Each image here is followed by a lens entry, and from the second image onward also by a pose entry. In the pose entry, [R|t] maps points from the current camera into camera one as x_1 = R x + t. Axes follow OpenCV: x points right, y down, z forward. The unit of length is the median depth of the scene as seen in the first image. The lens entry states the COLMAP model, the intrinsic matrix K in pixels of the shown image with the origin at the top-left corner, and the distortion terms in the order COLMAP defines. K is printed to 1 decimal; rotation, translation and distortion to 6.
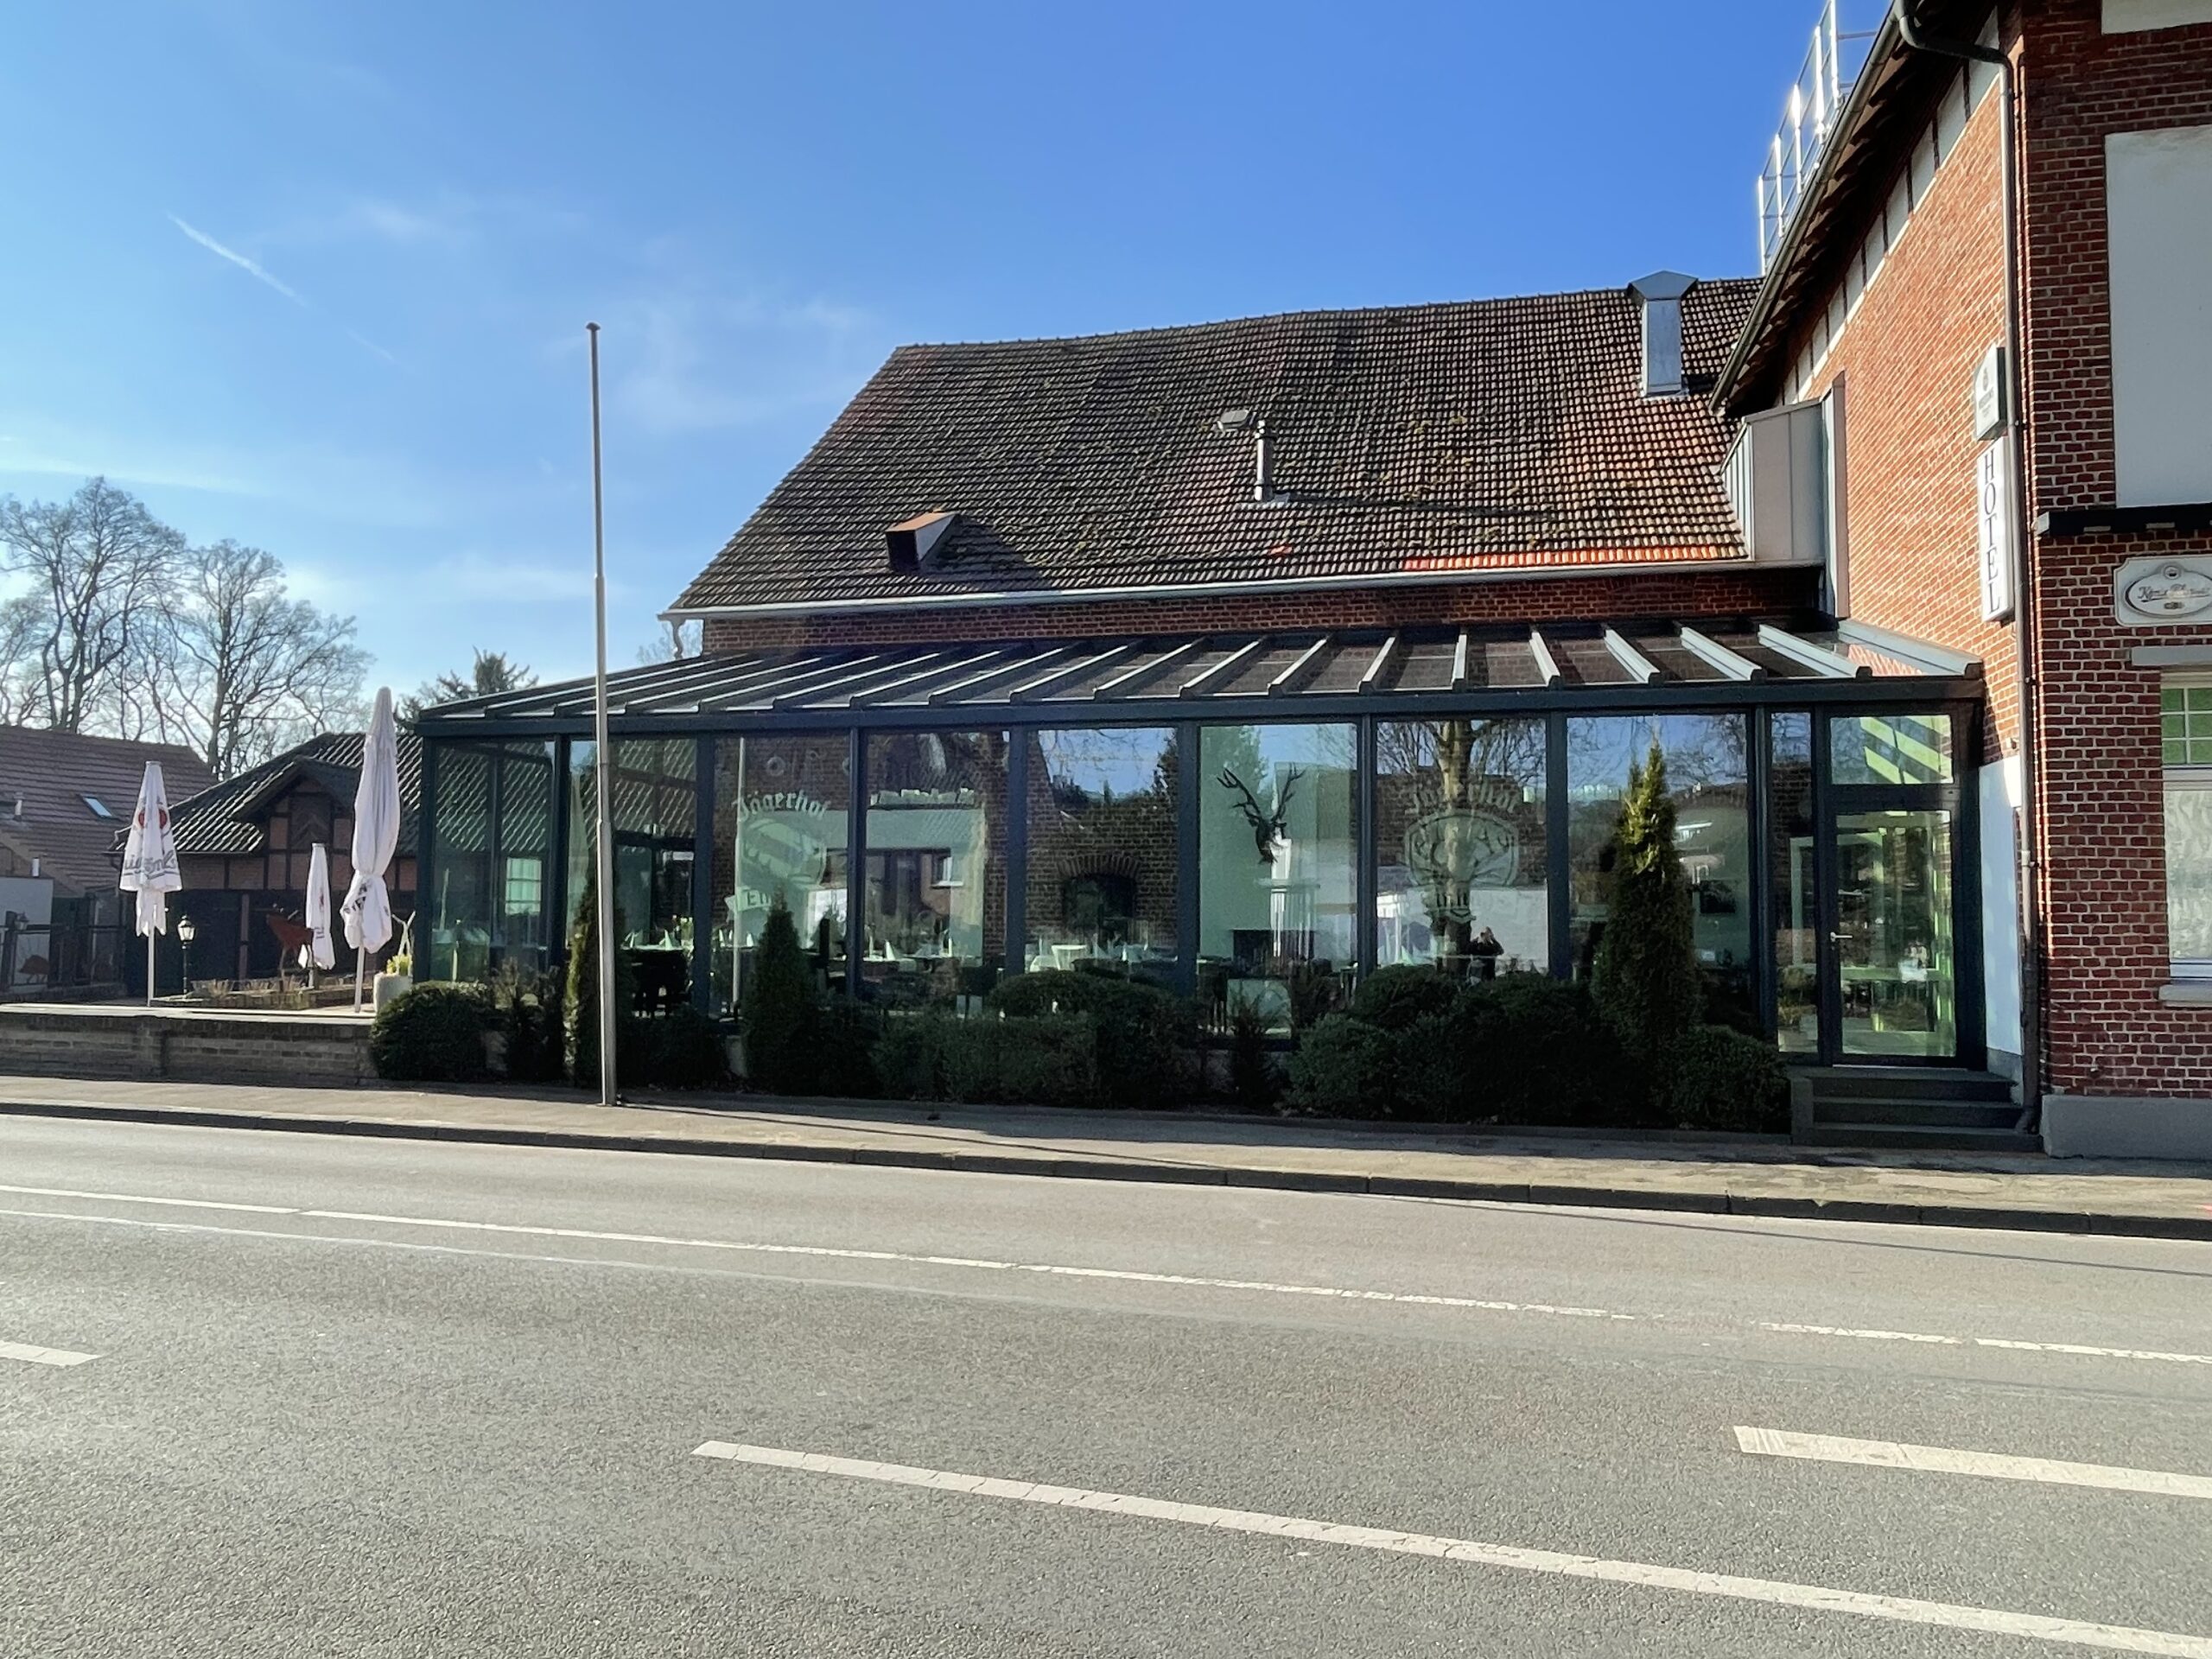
lens RADIAL K [[1493.1, 0, 1104.4], [0, 1493.1, 838.8], [0, 0, 1]] dist [-0.008665, -0.003485]
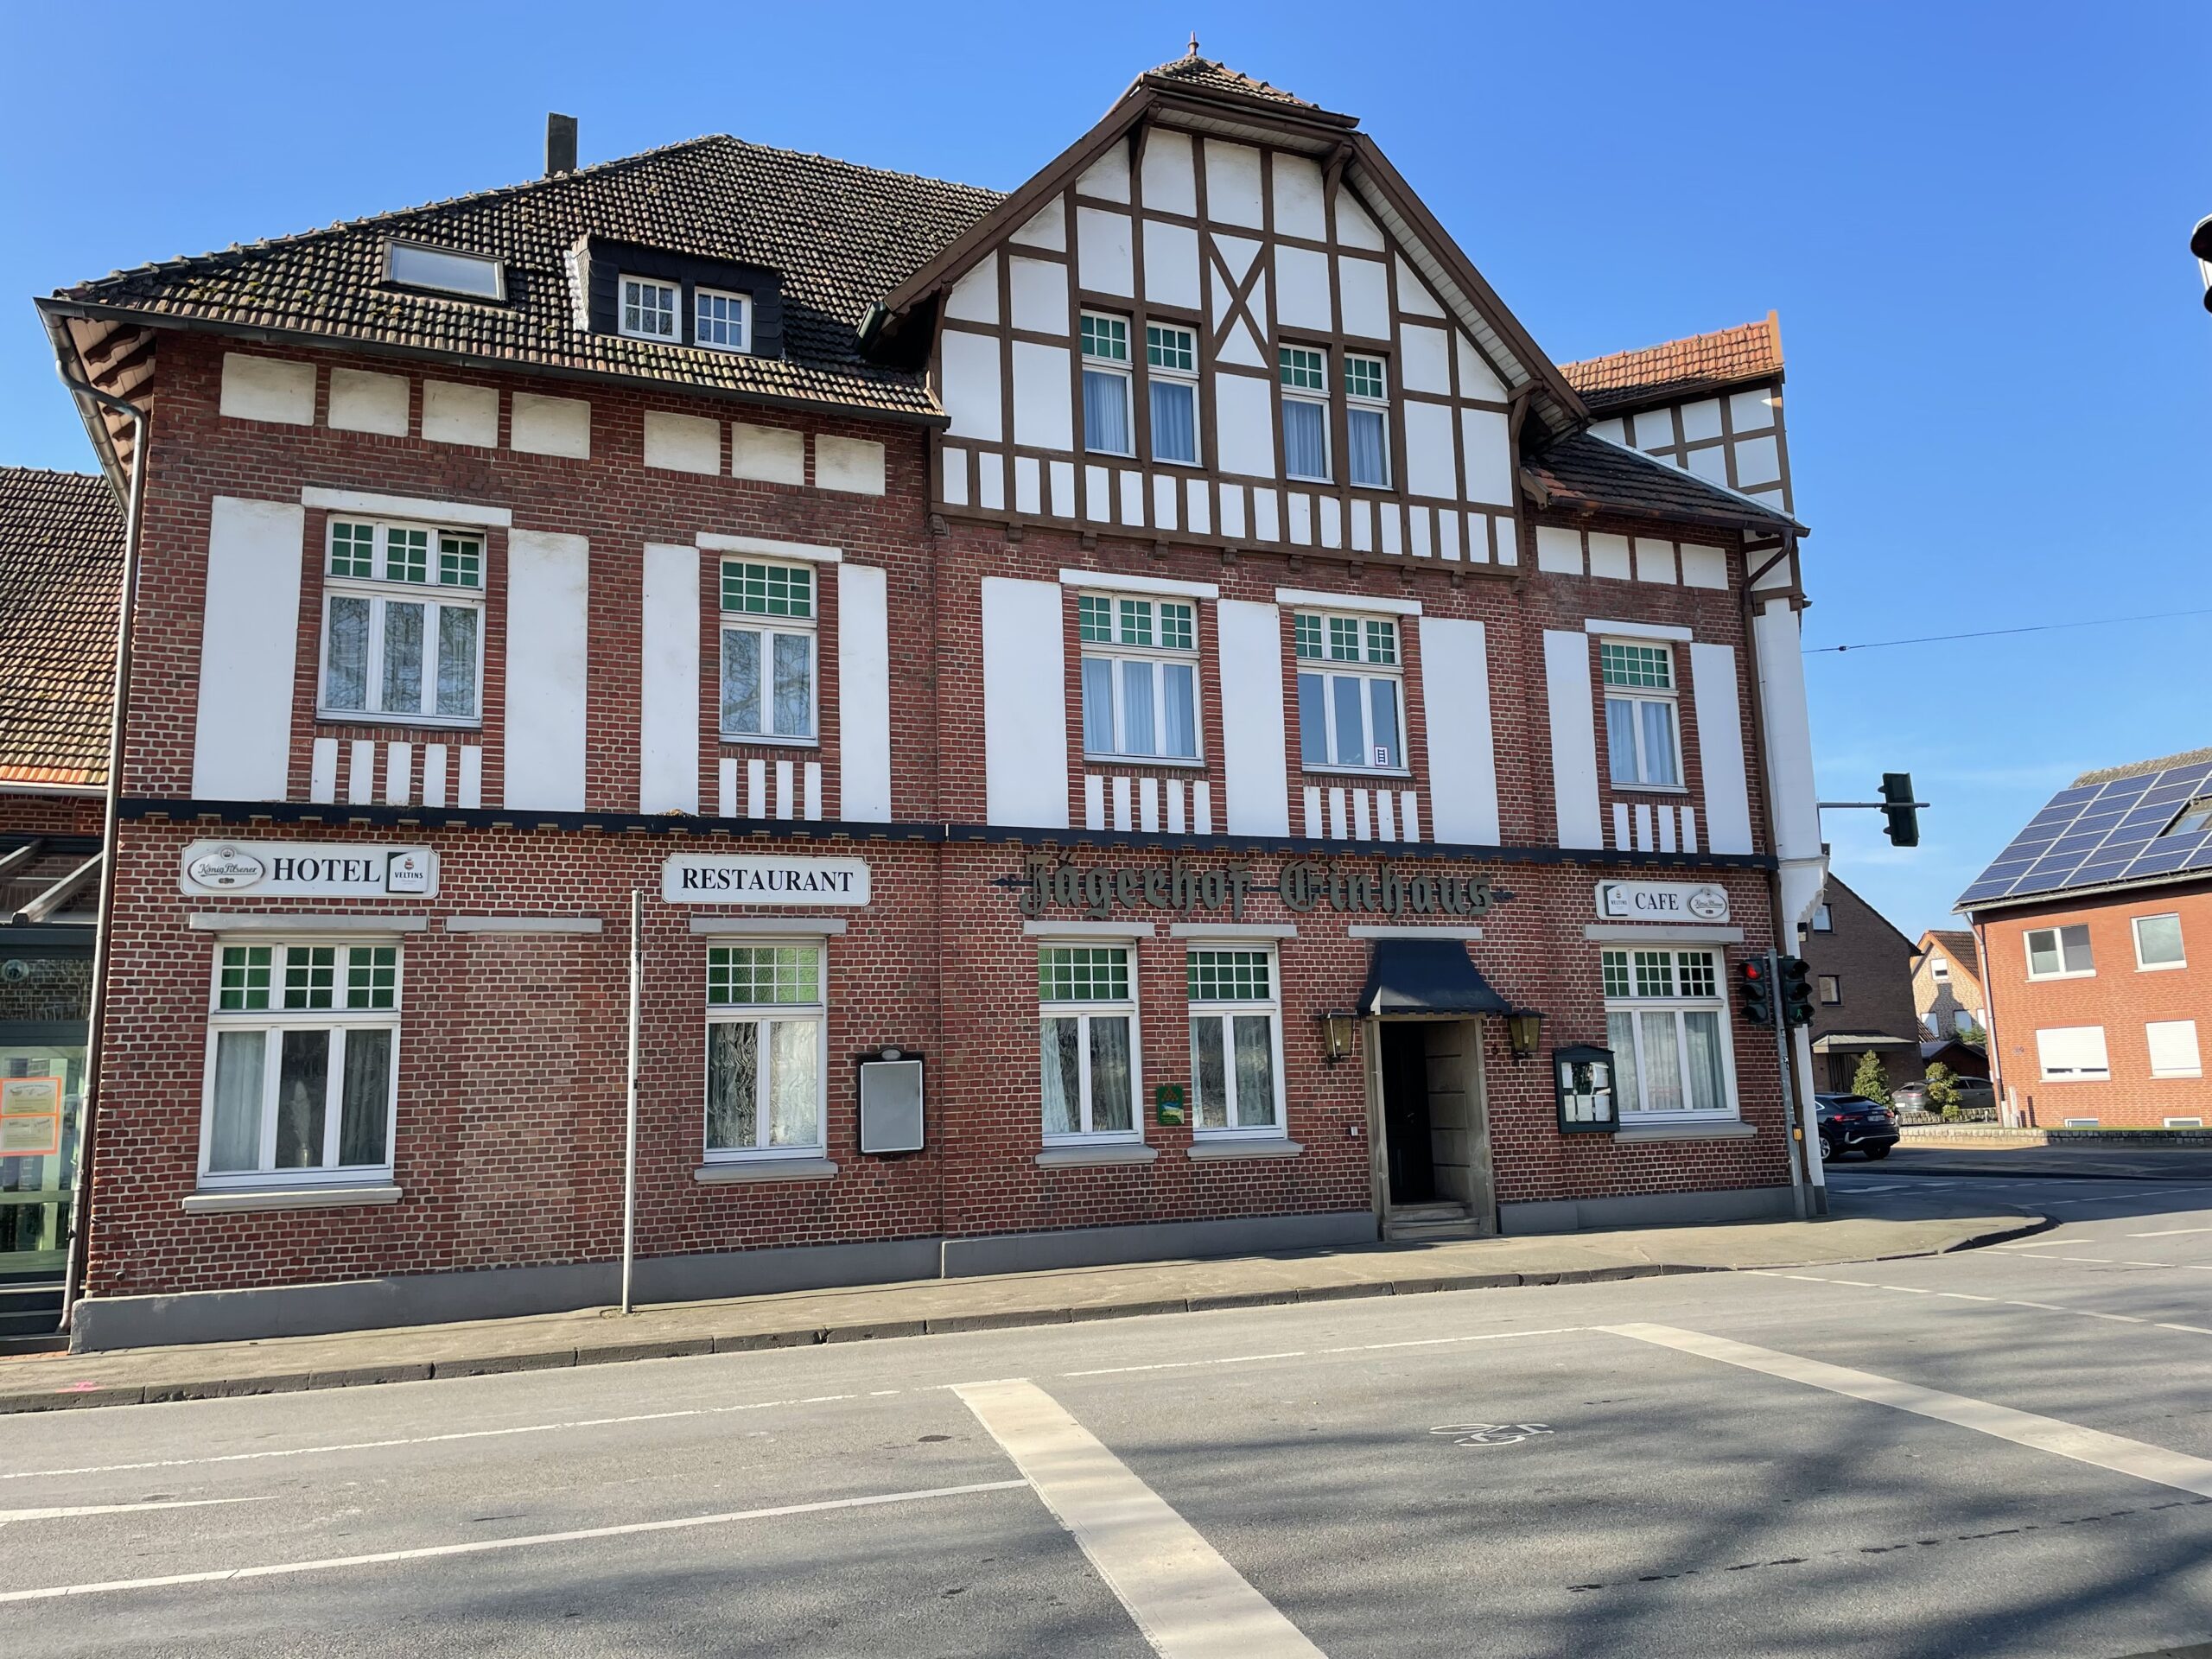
lens RADIAL K [[1670.9, 0, 1102.2], [0, 1670.9, 816.9], [0, 0, 1]] dist [0.002541, -0.009851]
pose [[0.794897, 0.068501, 0.602865, 0.456851], [0.004987, 0.992835, -0.119387, -0.040340], [-0.606724, 0.097907, 0.788860, -0.536416]]
